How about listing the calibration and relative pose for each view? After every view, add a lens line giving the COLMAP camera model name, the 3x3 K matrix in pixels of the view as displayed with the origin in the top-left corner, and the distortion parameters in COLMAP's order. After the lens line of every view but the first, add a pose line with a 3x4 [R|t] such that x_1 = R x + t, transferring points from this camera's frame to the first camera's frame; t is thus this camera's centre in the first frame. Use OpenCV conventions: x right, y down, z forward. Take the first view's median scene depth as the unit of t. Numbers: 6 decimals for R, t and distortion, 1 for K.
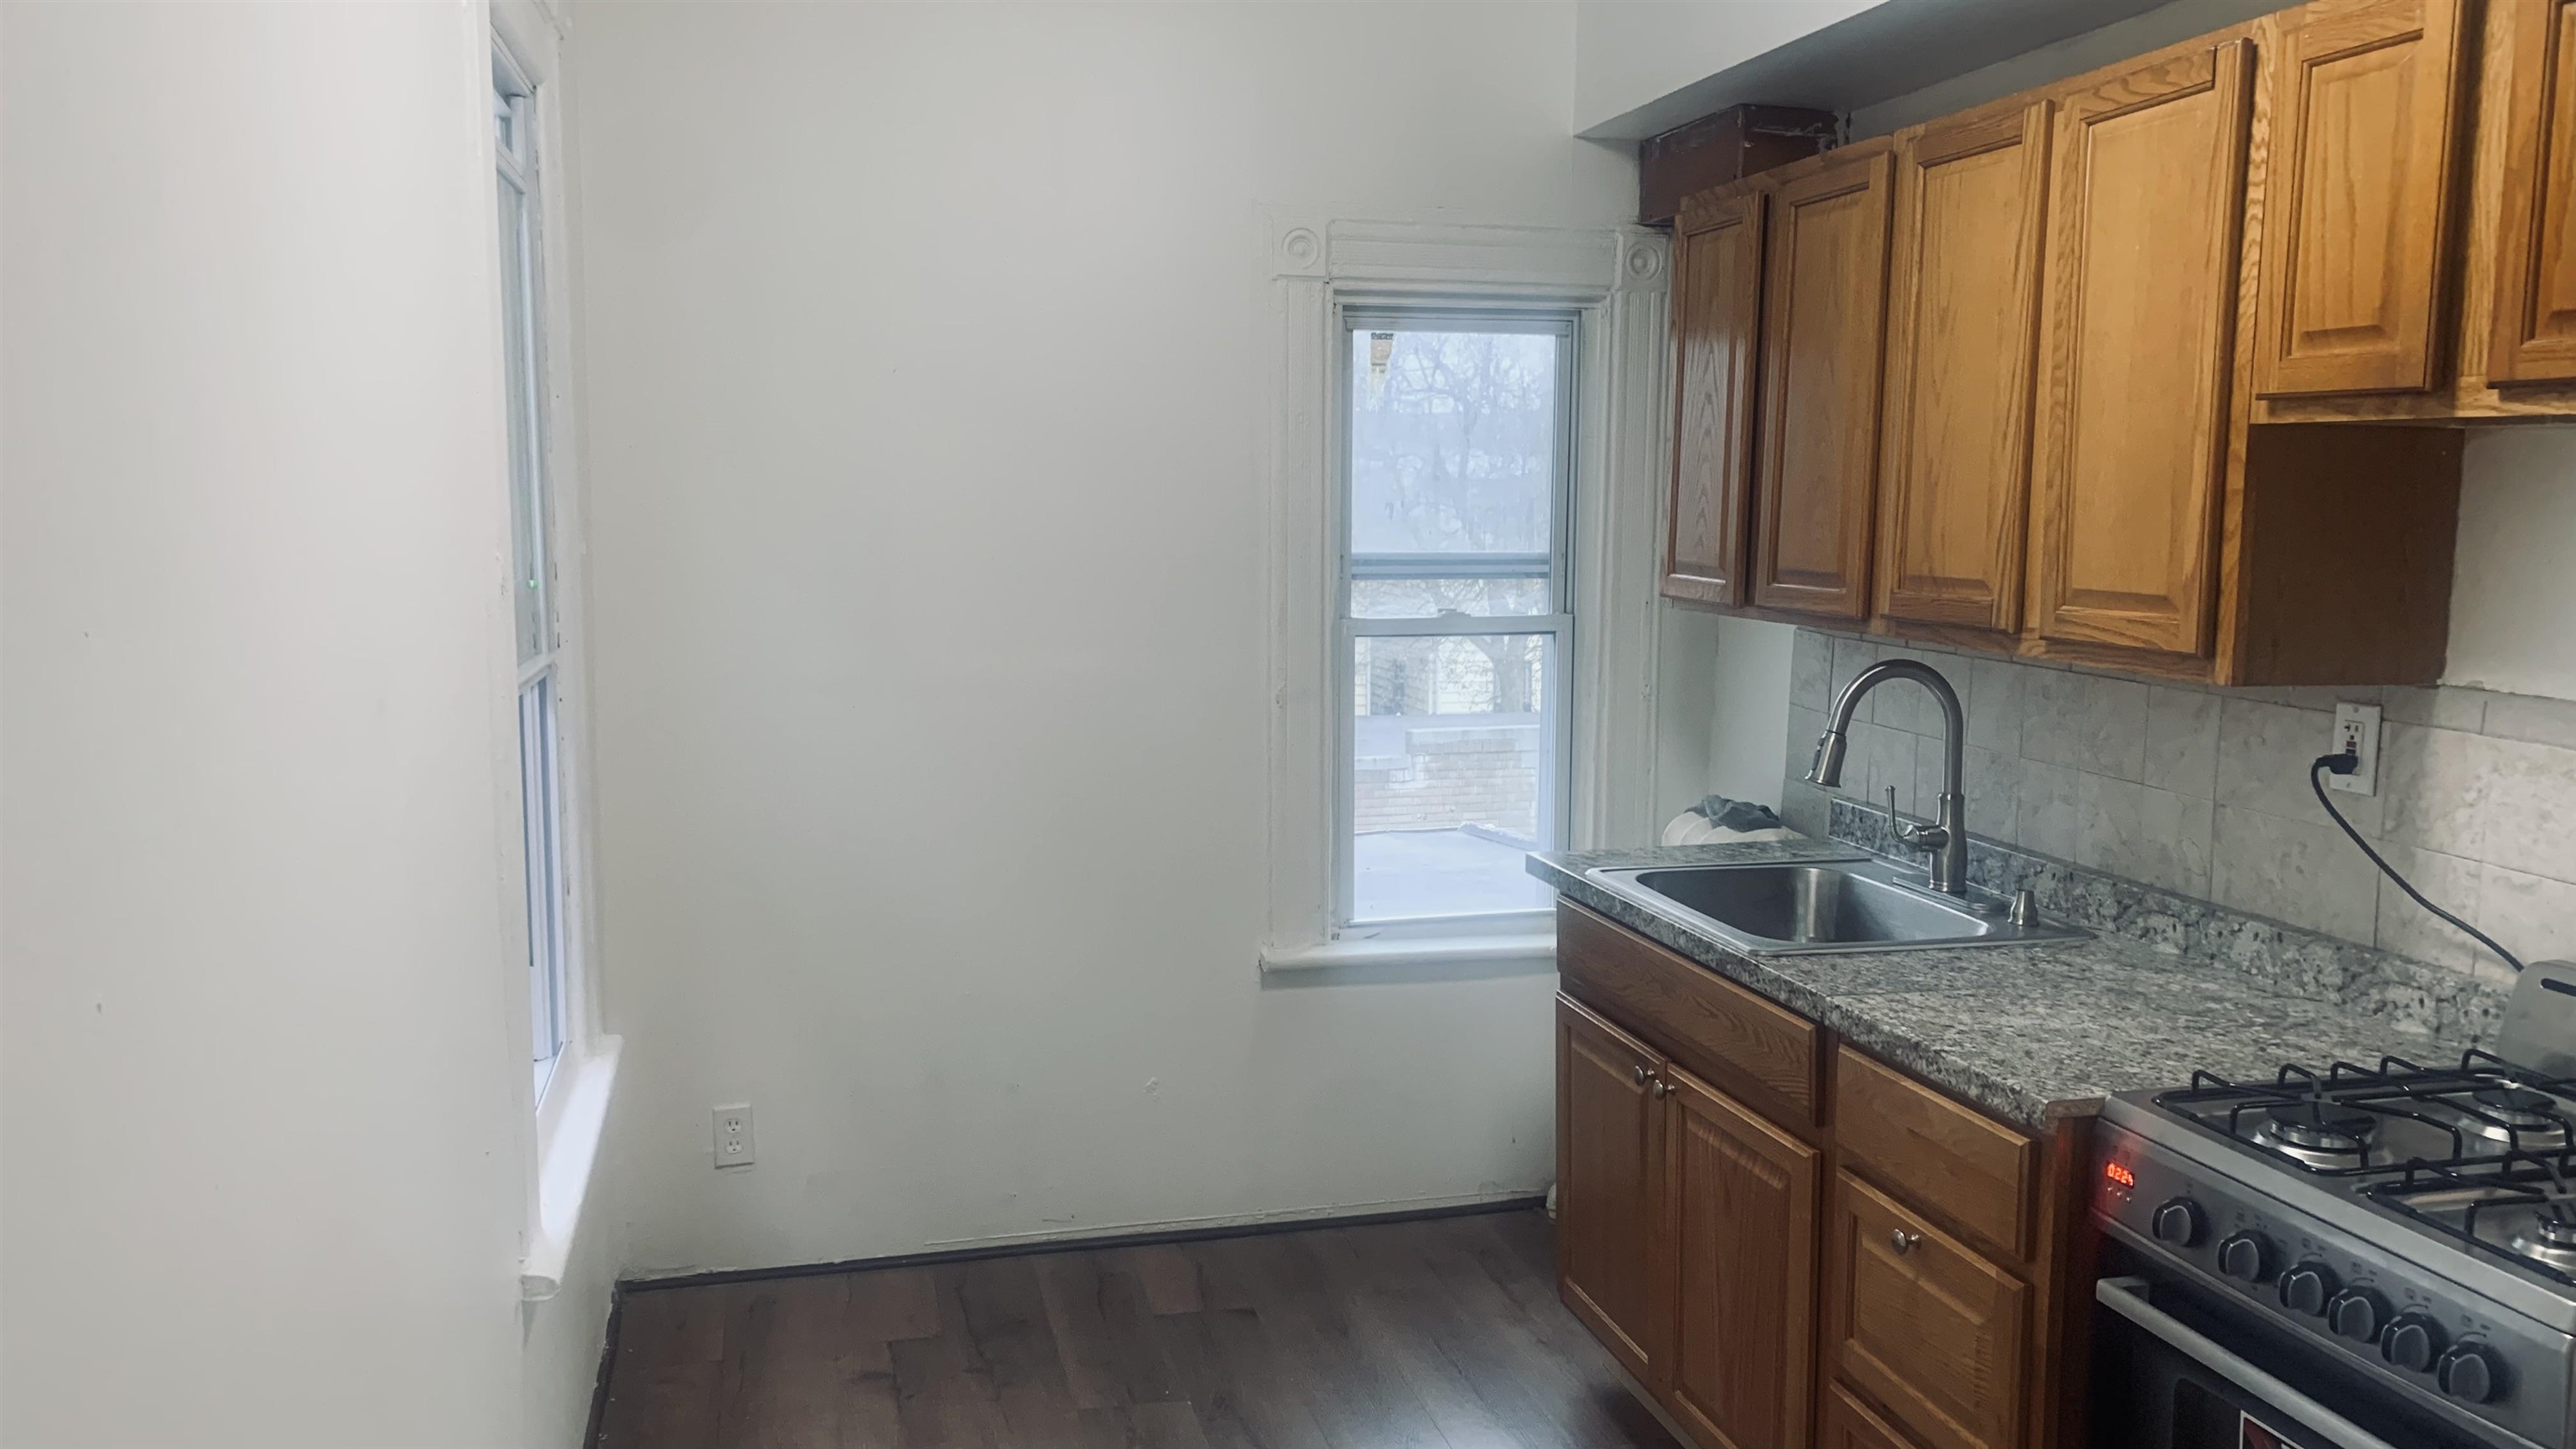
lens RADIAL K [[1977.9, 0, 1305.6], [0, 1977.9, 704.0], [0, 0, 1]] dist [0.074739, -0.084018]
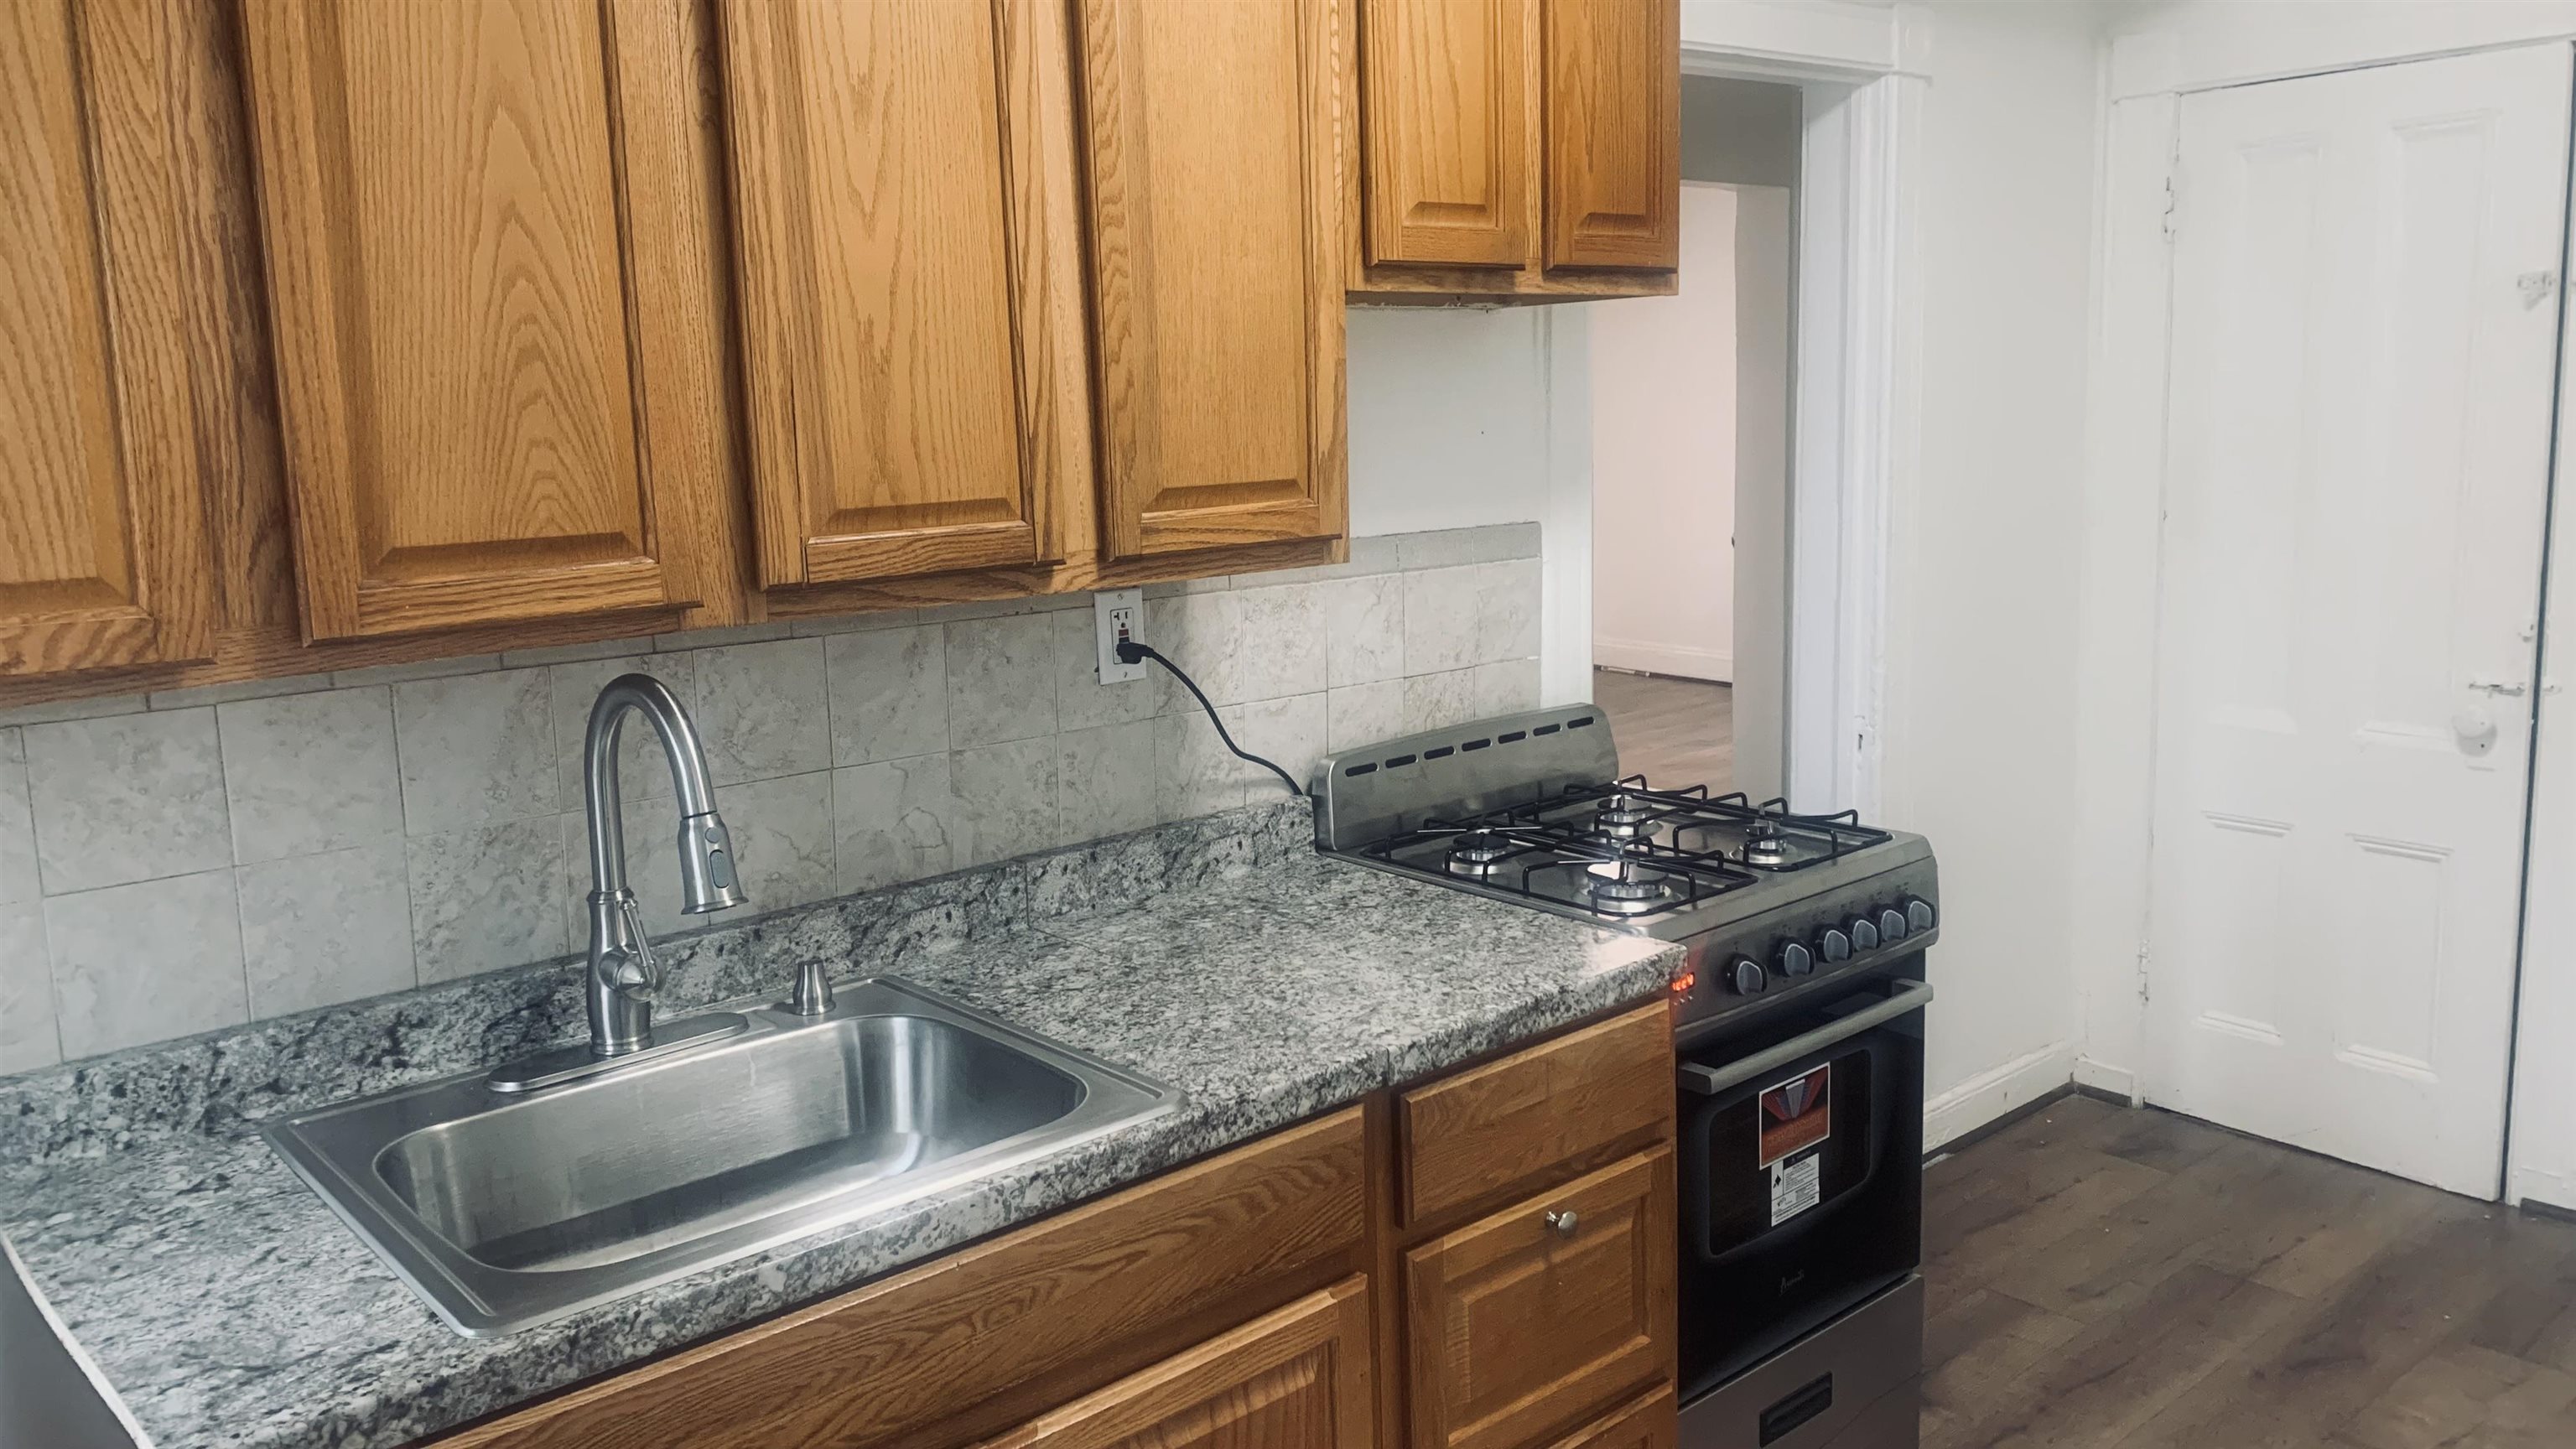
lens RADIAL K [[1977.9, 0, 1242.0], [0, 1977.9, 700.3], [0, 0, 1]] dist [0.074739, -0.084018]
pose [[-0.440387, -0.135832, 0.887473, -0.293067], [0.122978, 0.970045, 0.209495, -0.116549], [-0.889346, 0.201399, -0.410491, 1.116923]]
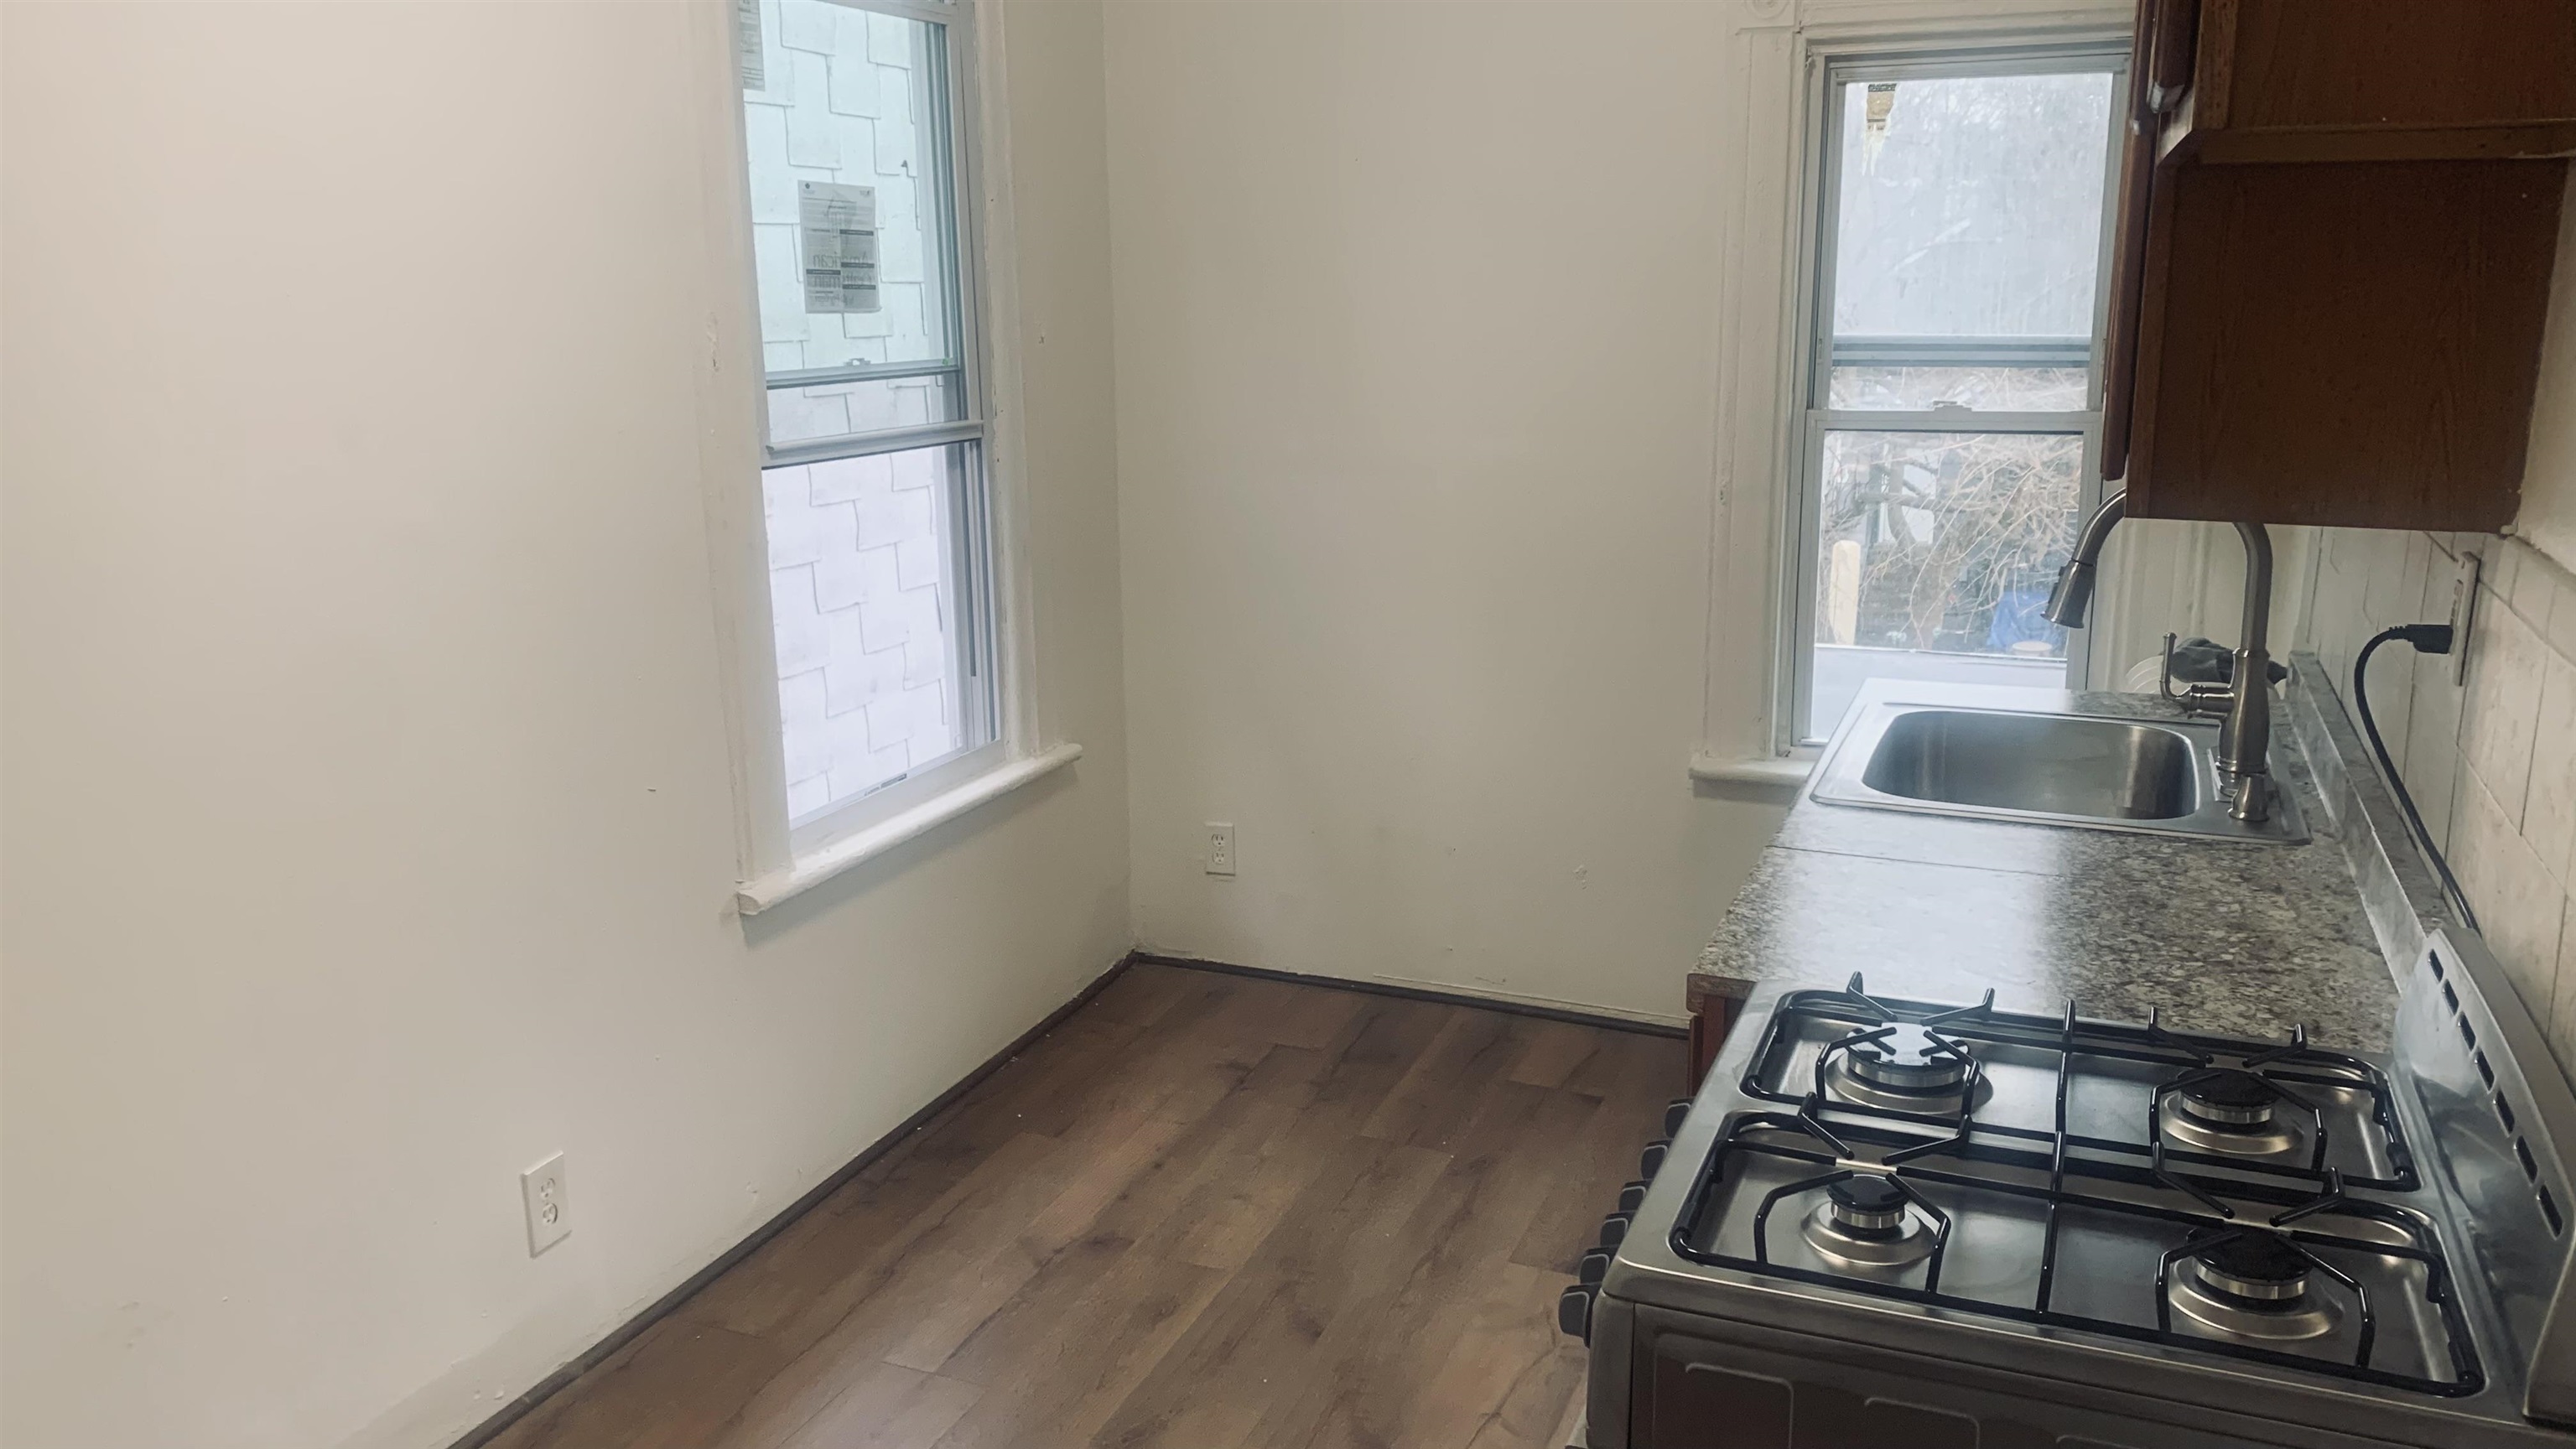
lens RADIAL K [[1977.9, 0, 1310.6], [0, 1977.9, 731.5], [0, 0, 1]] dist [0.074739, -0.084018]
pose [[0.799244, 0.122616, -0.588366, 0.599084], [-0.051934, 0.989396, 0.135642, -0.013798], [0.598759, -0.077855, 0.797137, 0.171173]]
